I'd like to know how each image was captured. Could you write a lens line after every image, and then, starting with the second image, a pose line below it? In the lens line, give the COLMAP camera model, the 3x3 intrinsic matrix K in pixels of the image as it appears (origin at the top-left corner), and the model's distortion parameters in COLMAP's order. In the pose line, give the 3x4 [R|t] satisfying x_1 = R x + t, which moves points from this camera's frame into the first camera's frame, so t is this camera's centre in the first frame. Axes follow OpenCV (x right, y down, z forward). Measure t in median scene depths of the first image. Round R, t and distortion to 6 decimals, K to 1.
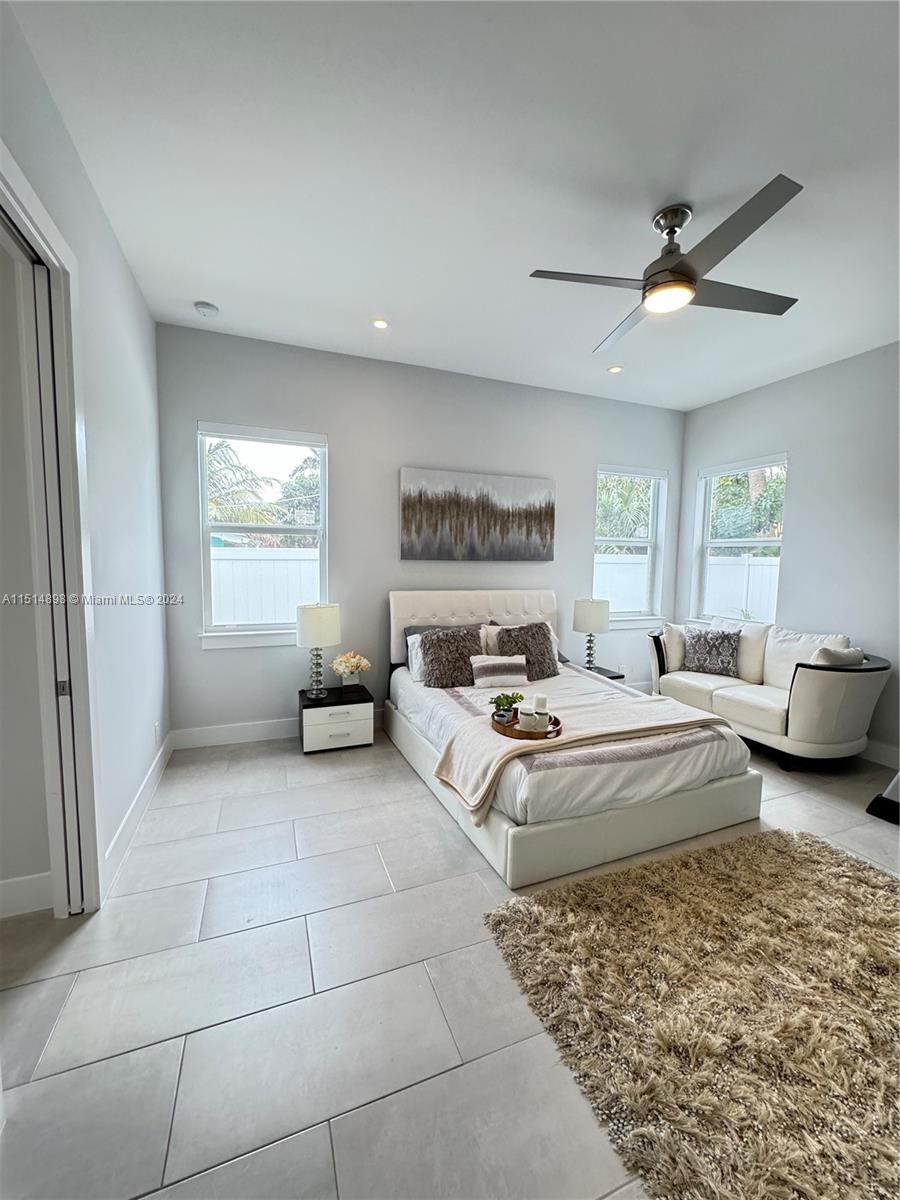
lens RADIAL K [[475.2, 0, 451.4], [0, 475.2, 599.3], [0, 0, 1]] dist [-0.001994, -0.000017]
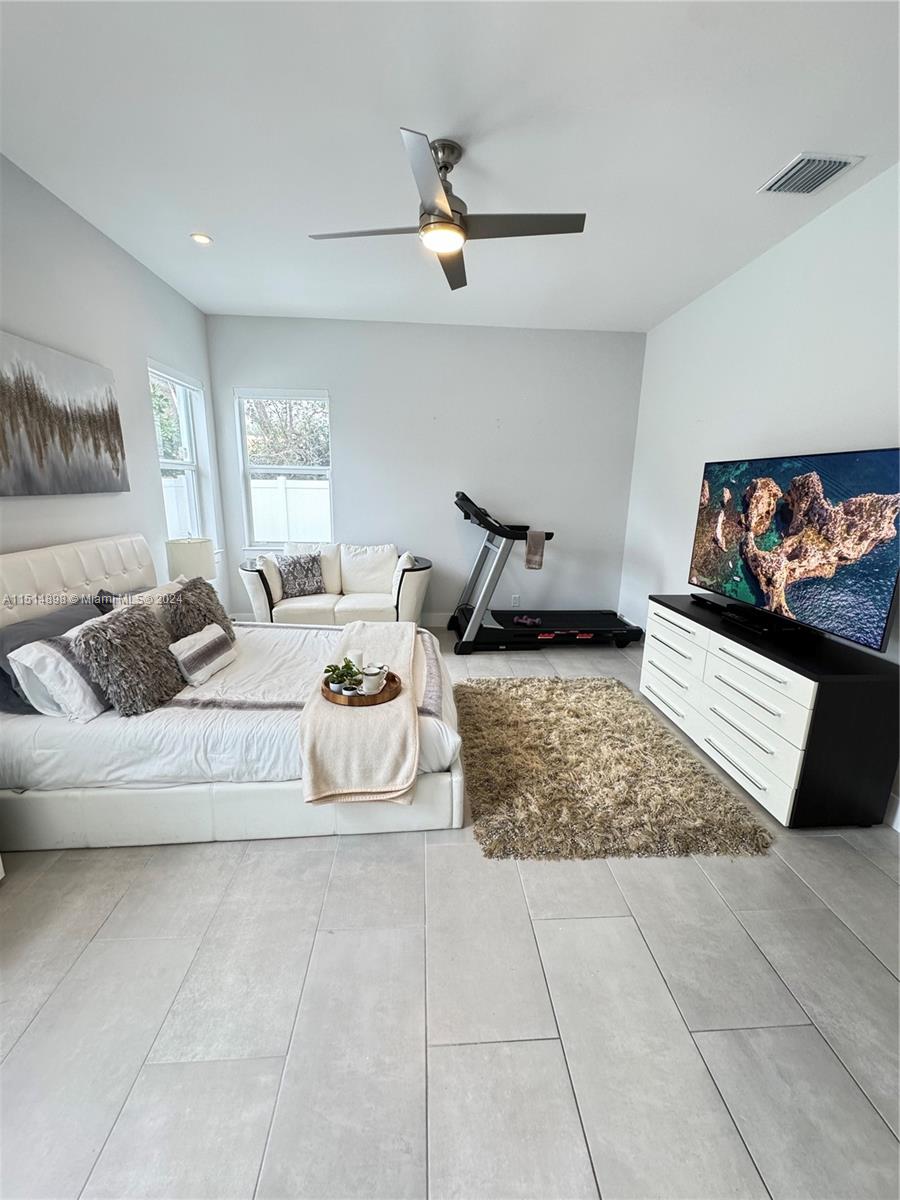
lens RADIAL K [[475.2, 0, 451.4], [0, 475.2, 599.3], [0, 0, 1]] dist [-0.001994, -0.000017]
pose [[0.312185, -0.231676, 0.921340, -0.352195], [0.070373, 0.972785, 0.220767, -0.050406], [-0.947411, -0.004083, 0.319993, 0.338910]]
